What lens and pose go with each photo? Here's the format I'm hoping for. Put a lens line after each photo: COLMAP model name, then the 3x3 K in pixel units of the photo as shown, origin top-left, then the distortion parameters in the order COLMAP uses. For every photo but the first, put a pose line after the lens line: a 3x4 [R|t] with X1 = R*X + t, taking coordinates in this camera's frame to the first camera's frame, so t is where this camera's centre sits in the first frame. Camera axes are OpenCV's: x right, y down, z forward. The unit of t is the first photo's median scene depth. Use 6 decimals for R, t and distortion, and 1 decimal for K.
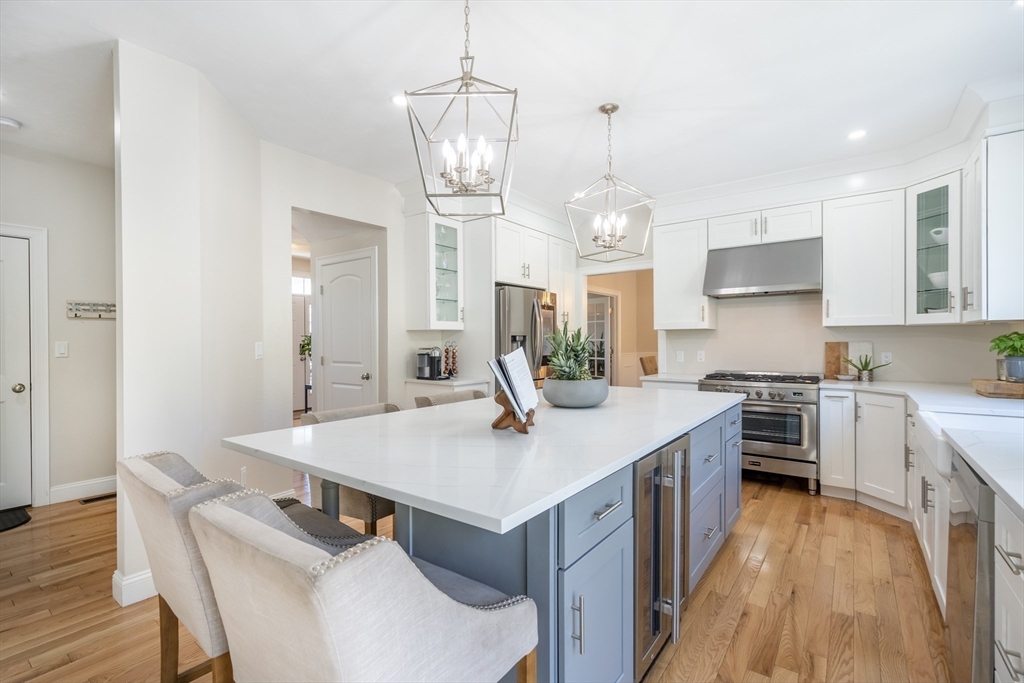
lens RADIAL K [[468.7, 0, 512.0], [0, 468.7, 341.5], [0, 0, 1]] dist [-0.002632, -0.000401]
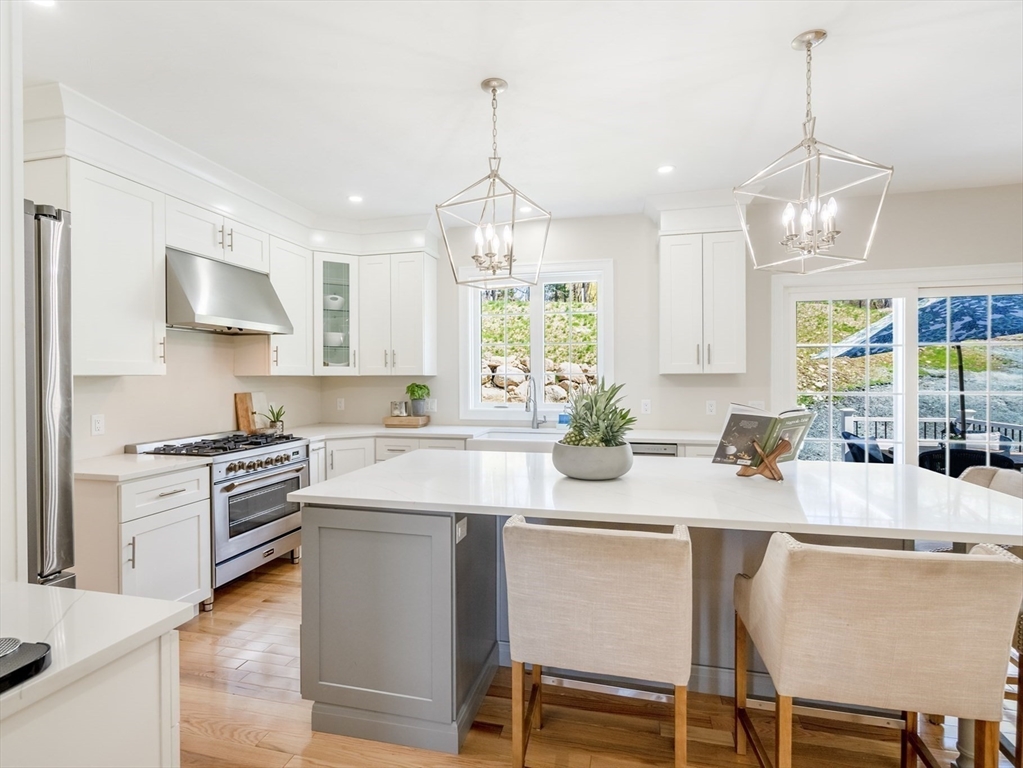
lens RADIAL K [[529.8, 0, 511.5], [0, 529.8, 384.0], [0, 0, 1]] dist [-0.001216, 0.000126]
pose [[-0.405581, -0.008341, 0.914021, -0.461994], [0.001078, 0.999953, 0.009604, -0.026596], [-0.914059, 0.004880, -0.405553, 1.035841]]
